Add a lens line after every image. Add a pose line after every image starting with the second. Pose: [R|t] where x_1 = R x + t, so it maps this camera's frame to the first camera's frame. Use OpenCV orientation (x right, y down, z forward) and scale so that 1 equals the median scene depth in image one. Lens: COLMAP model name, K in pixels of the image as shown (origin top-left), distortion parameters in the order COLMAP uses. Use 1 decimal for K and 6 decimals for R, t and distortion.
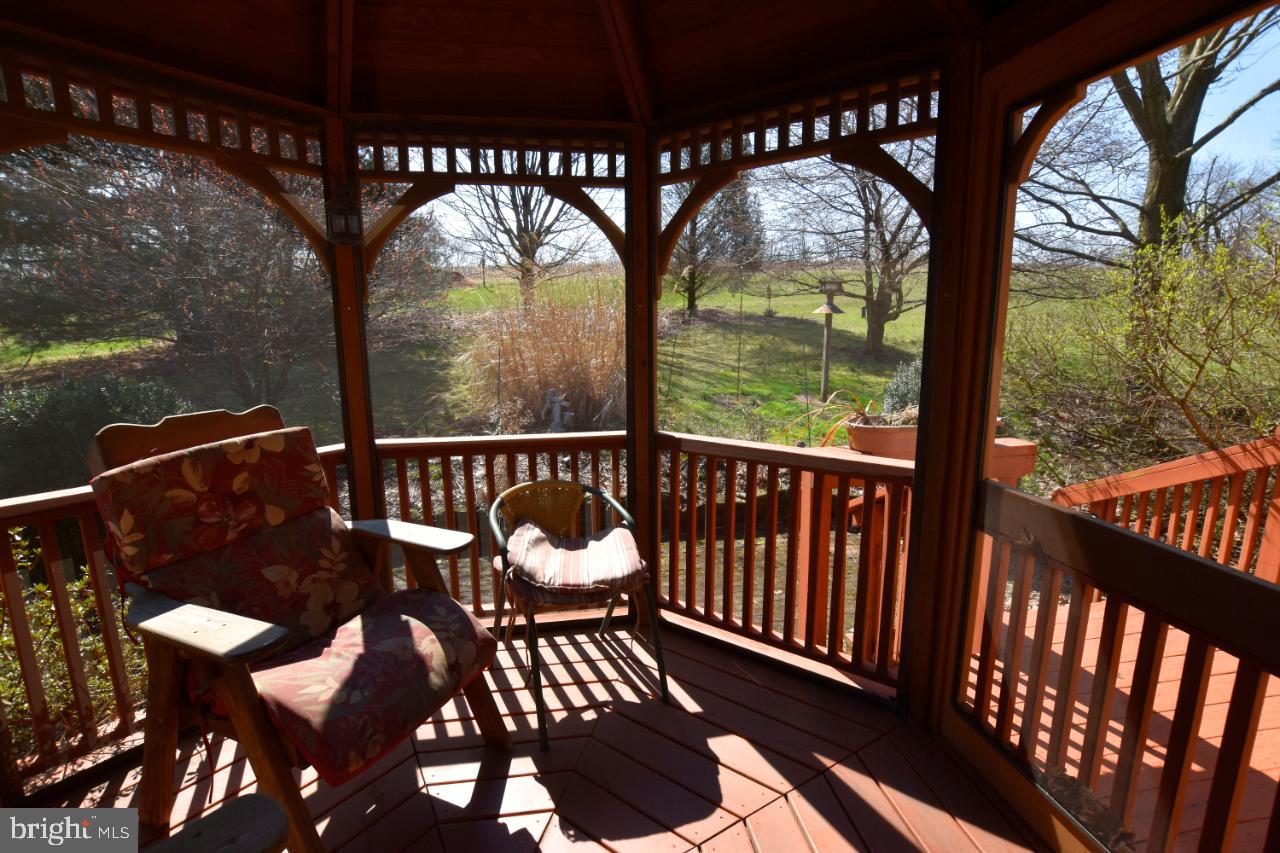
lens RADIAL K [[562.7, 0, 643.8], [0, 562.7, 418.5], [0, 0, 1]] dist [-0.039983, 0.007589]
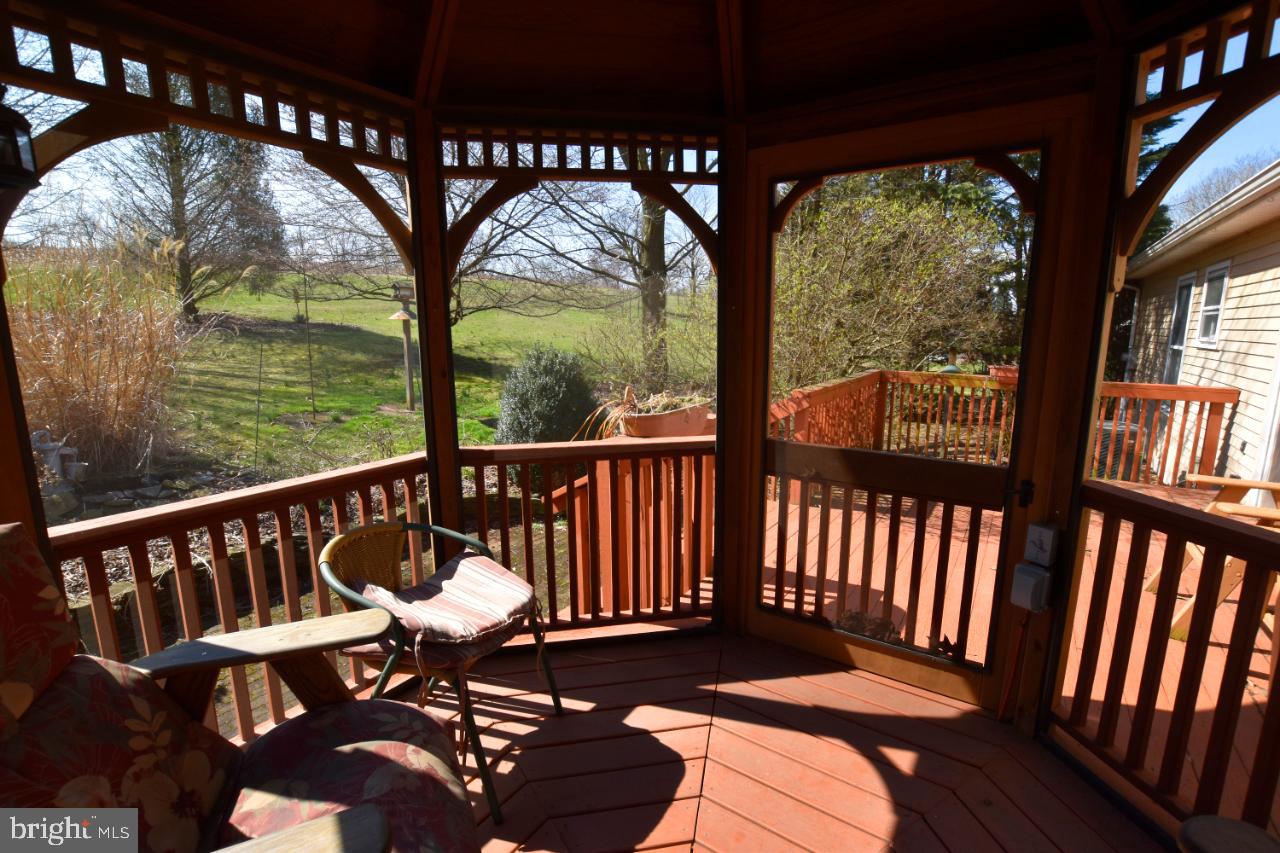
lens RADIAL K [[562.7, 0, 643.8], [0, 562.7, 418.5], [0, 0, 1]] dist [-0.039983, 0.007589]
pose [[0.689159, -0.112056, 0.715894, -0.506945], [0.119904, 0.991986, 0.039845, -0.029868], [-0.714621, 0.058379, 0.697072, 0.184677]]
